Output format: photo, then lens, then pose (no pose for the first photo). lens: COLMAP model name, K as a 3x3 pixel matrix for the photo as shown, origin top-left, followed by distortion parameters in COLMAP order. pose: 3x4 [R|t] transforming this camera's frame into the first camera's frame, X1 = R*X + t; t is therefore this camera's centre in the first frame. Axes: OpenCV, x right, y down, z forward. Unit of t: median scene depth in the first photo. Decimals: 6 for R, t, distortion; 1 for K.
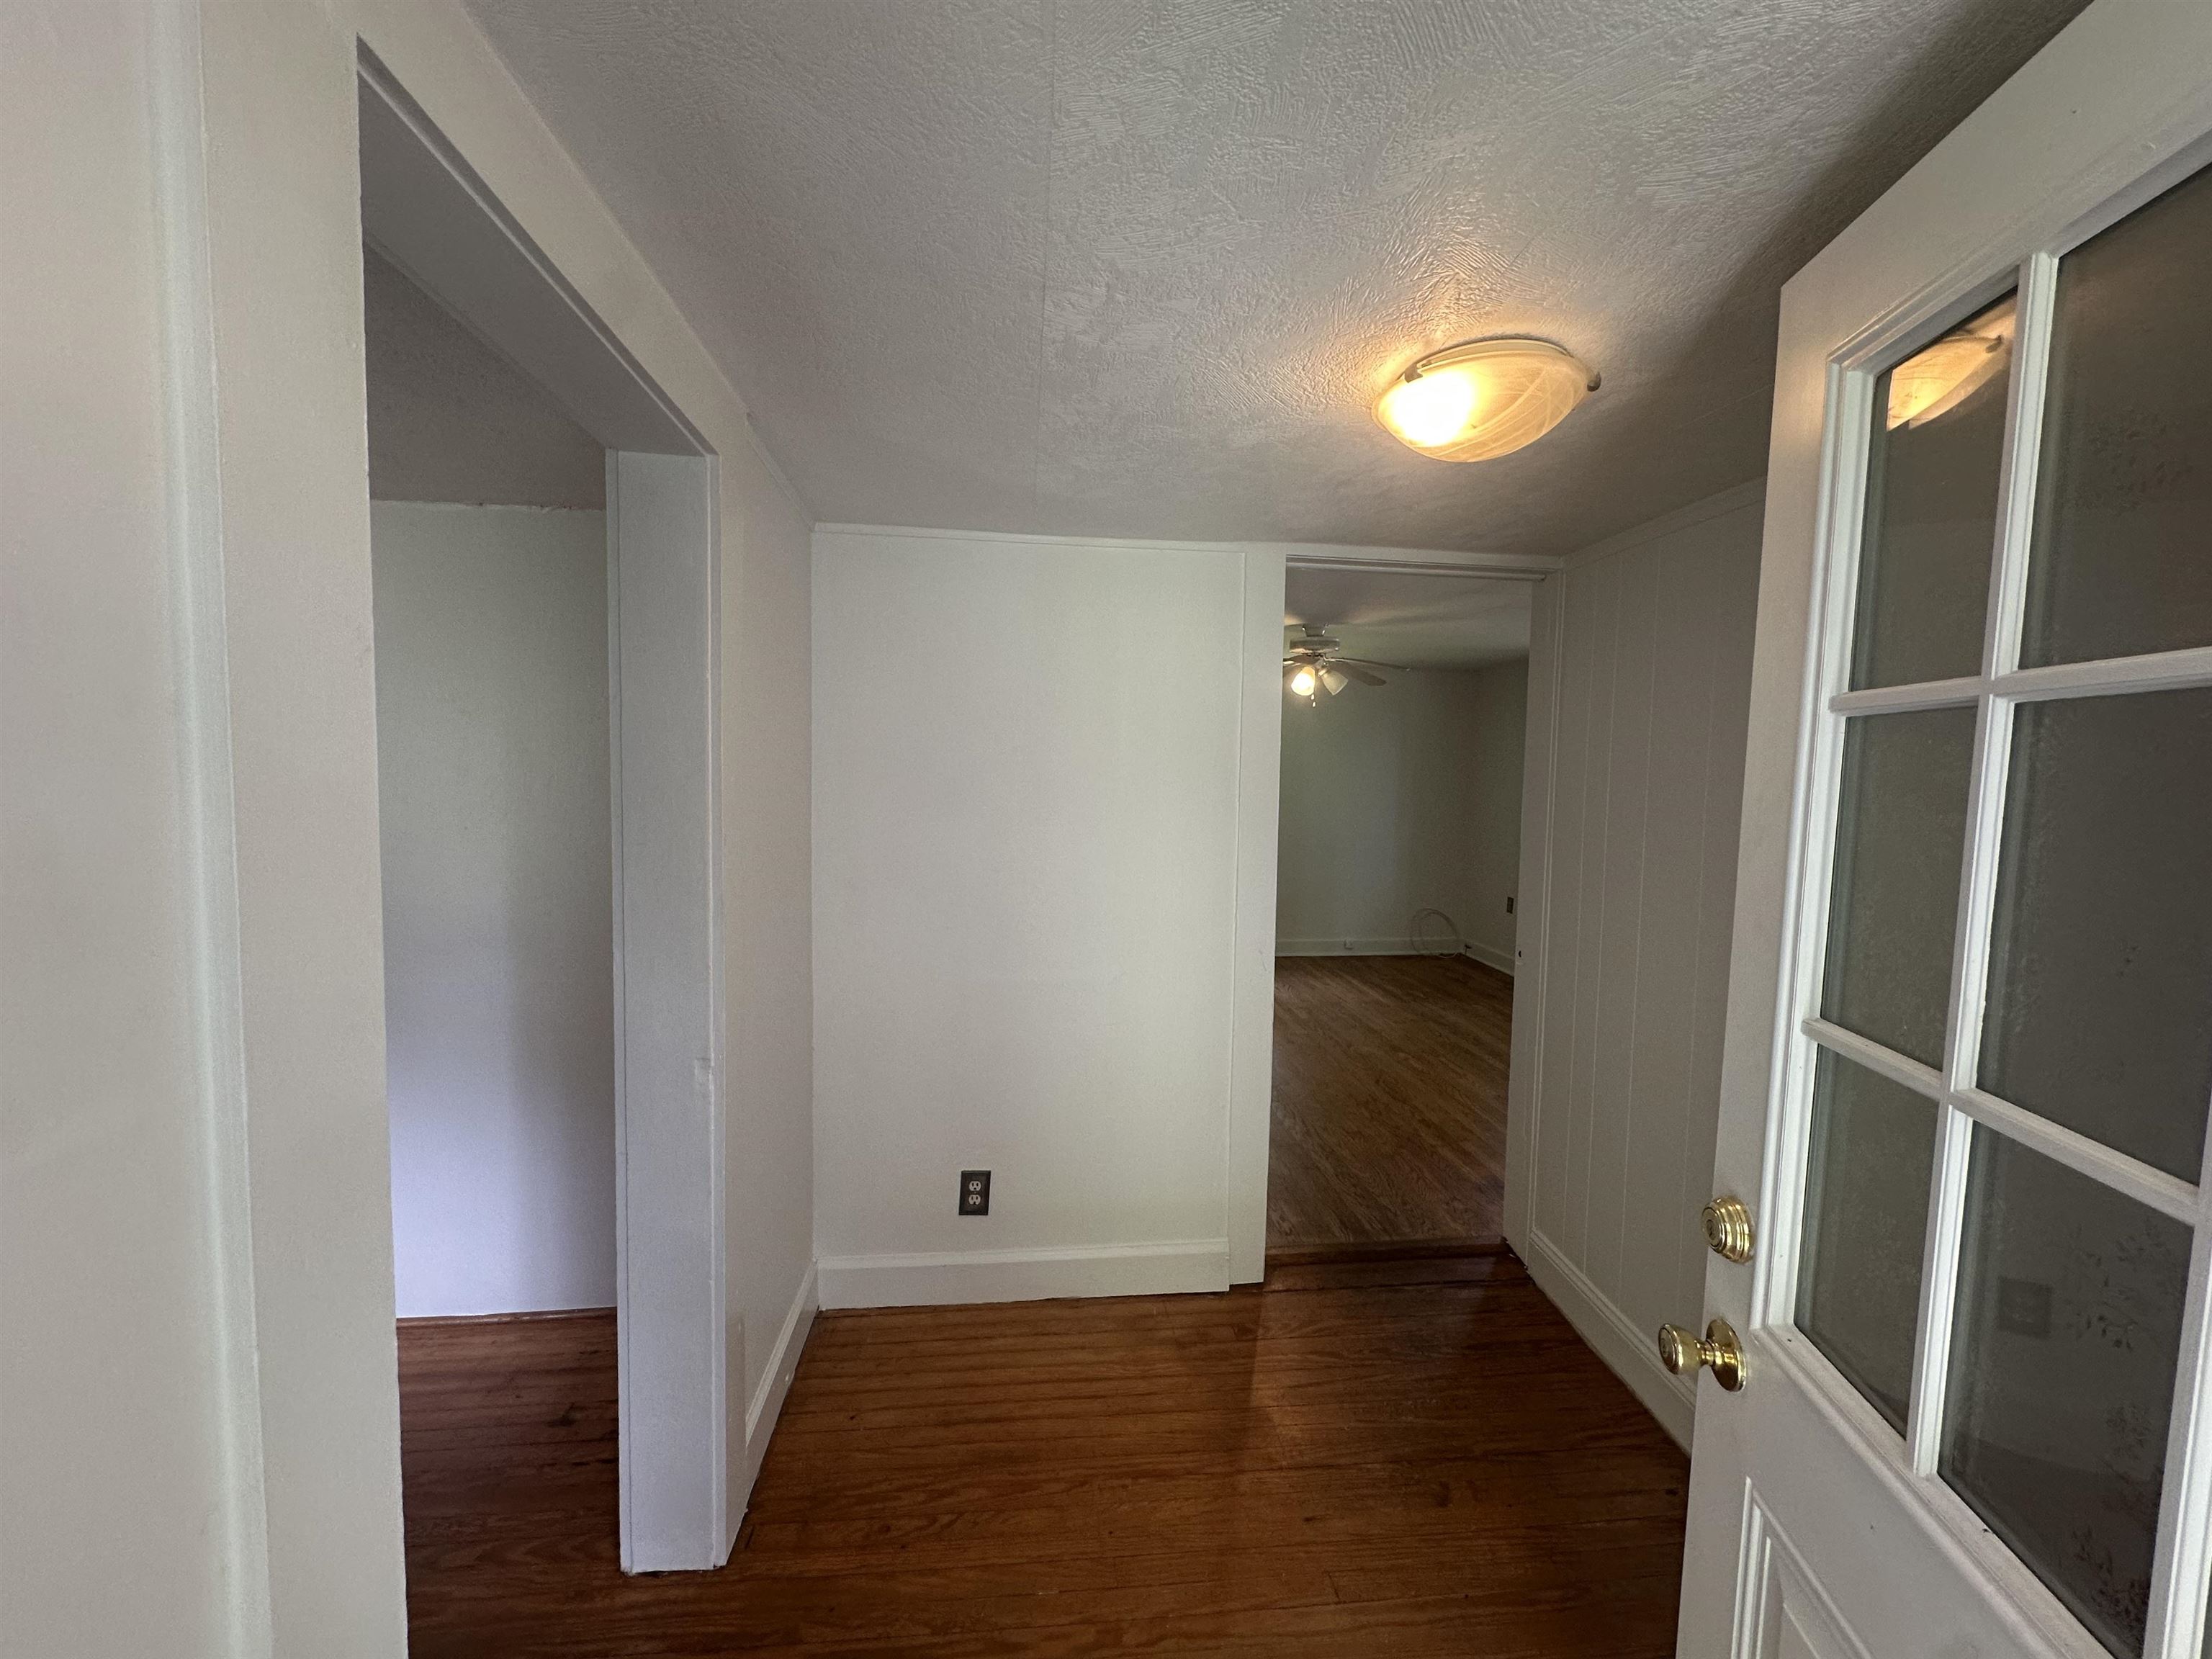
lens RADIAL K [[883.1, 0, 1108.7], [0, 883.1, 828.2], [0, 0, 1]] dist [-0.004701, 0.001505]
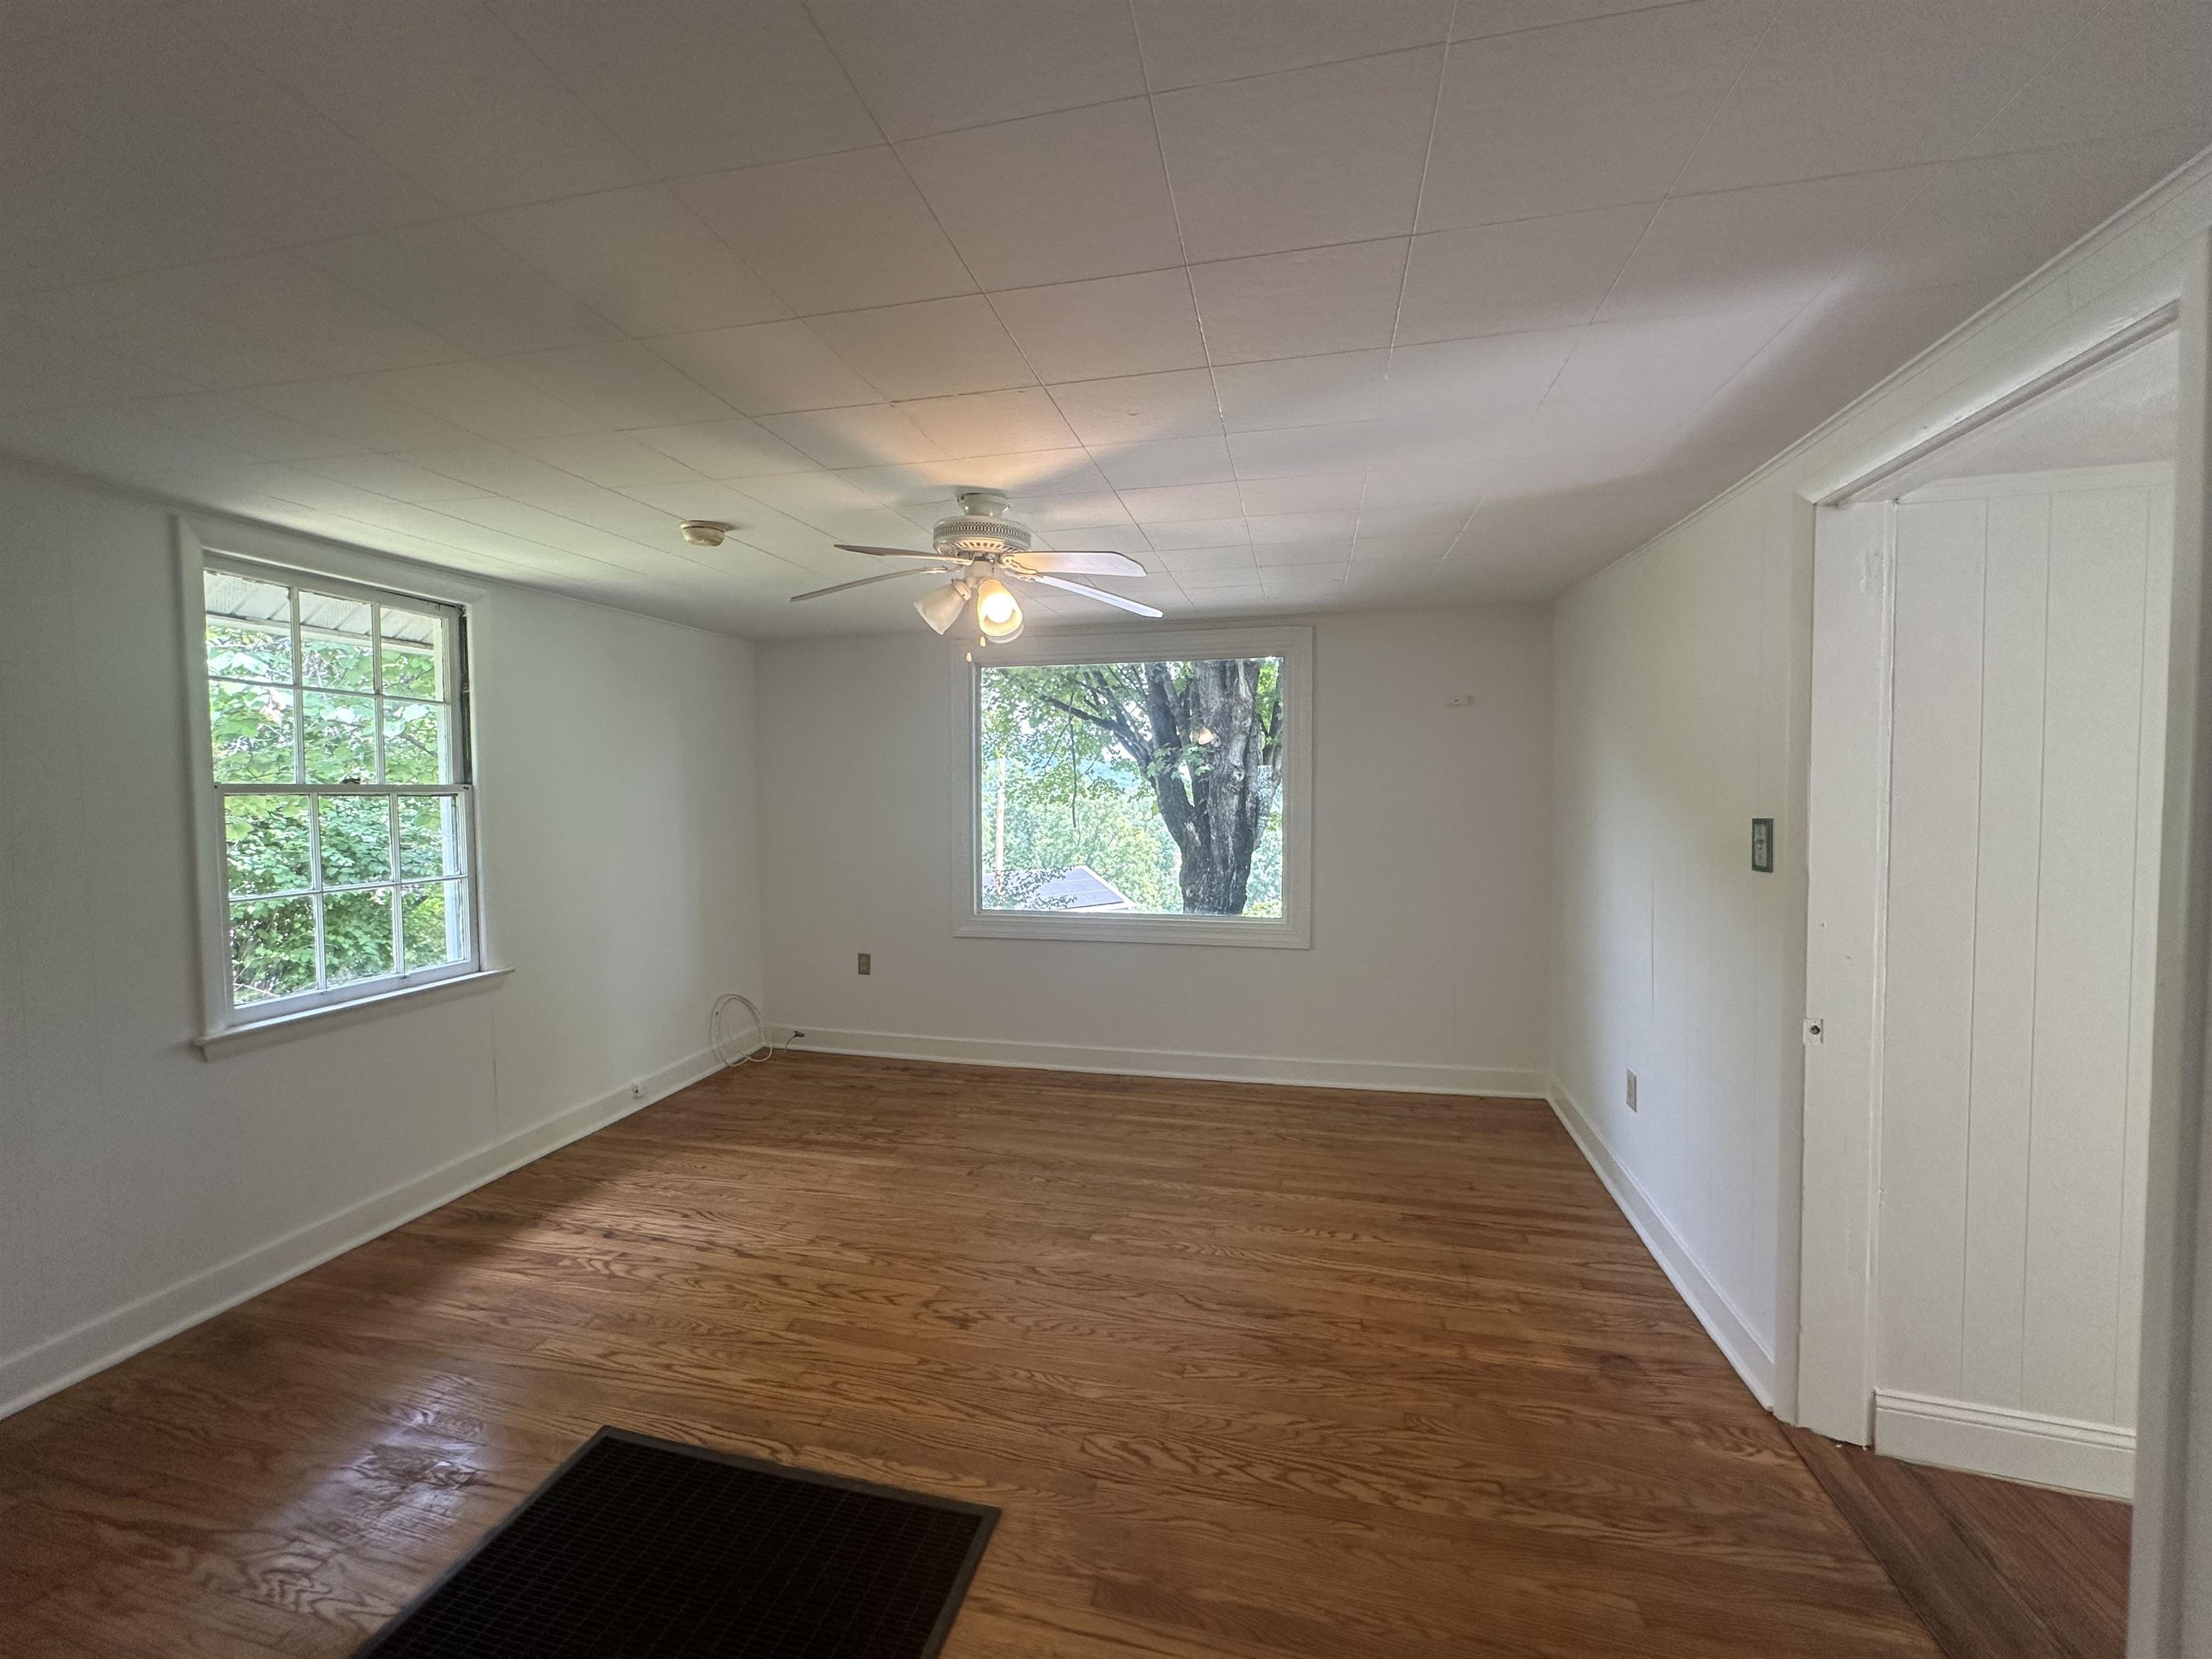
lens RADIAL K [[883.1, 0, 1102.4], [0, 883.1, 828.4], [0, 0, 1]] dist [-0.004701, 0.001505]
pose [[0.340136, -0.062500, 0.938297, -0.166290], [0.078223, 0.996211, 0.038002, -0.038804], [-0.937117, 0.060471, 0.343737, 0.550166]]
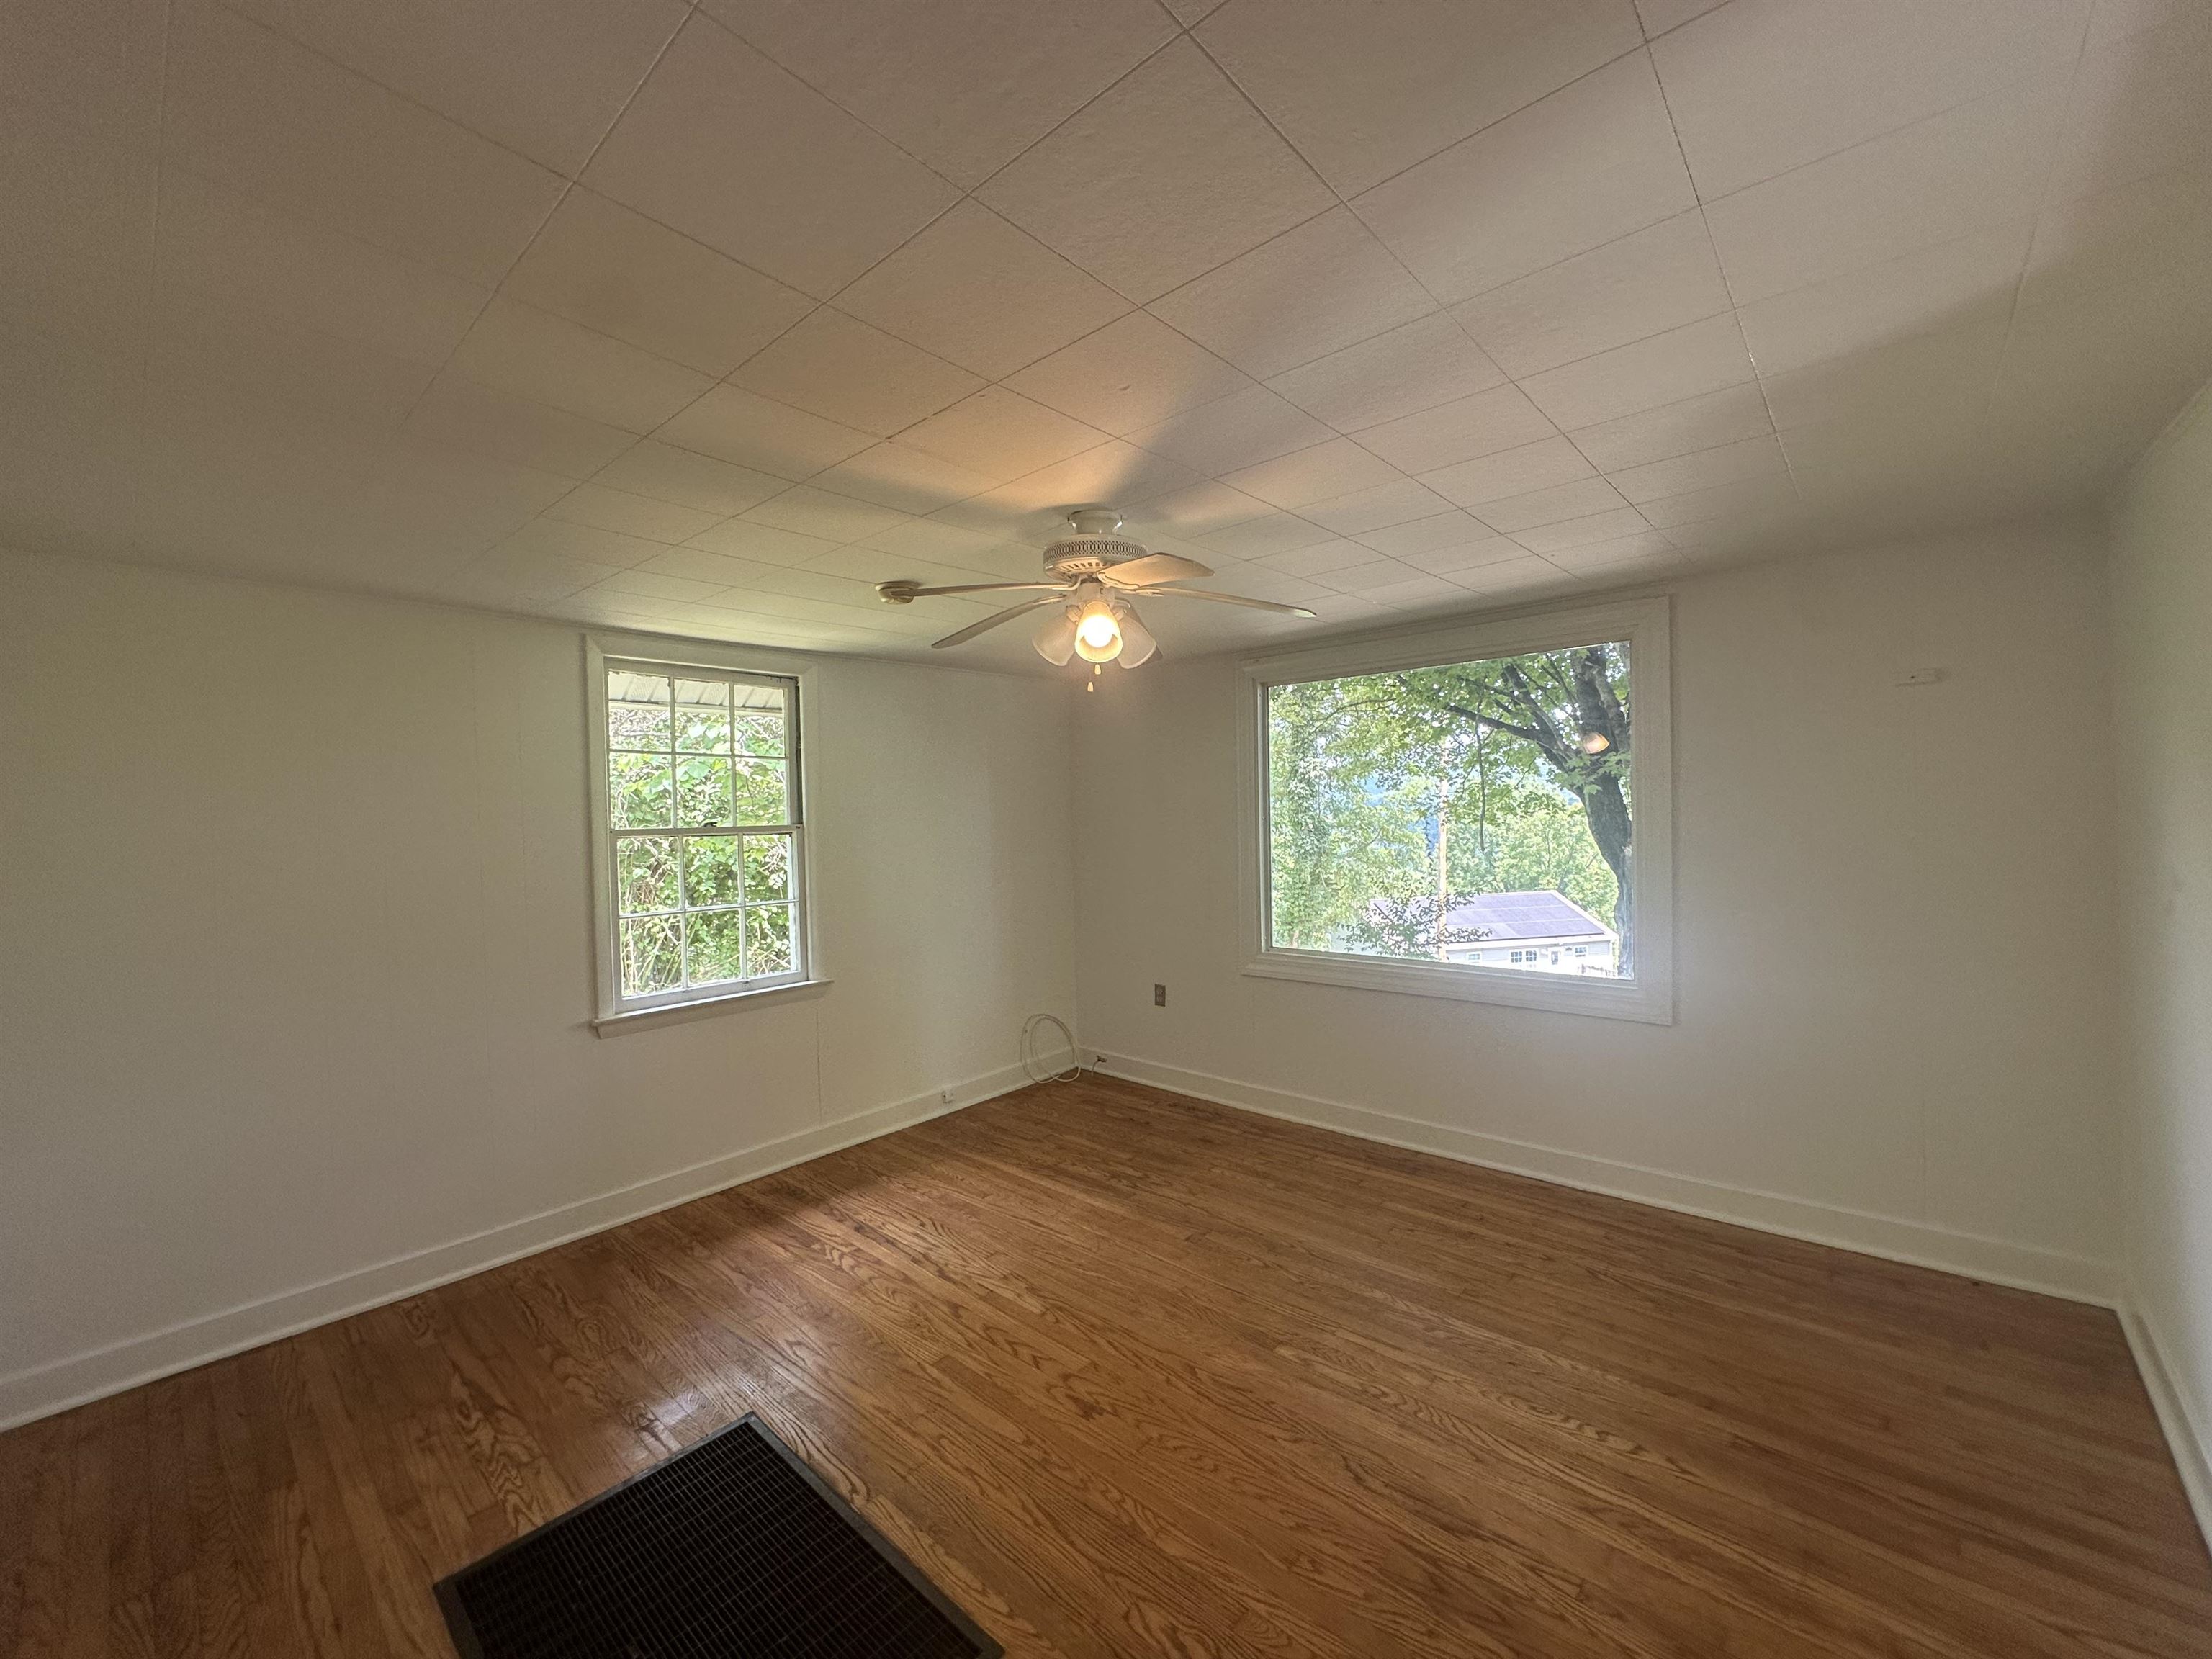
lens RADIAL K [[883.1, 0, 1103.8], [0, 883.1, 827.5], [0, 0, 1]] dist [-0.004701, 0.001505]
pose [[0.750827, -0.047881, 0.658761, -0.058011], [0.087001, 0.995848, -0.026777, -0.036236], [-0.654744, 0.077418, 0.751876, 0.467190]]
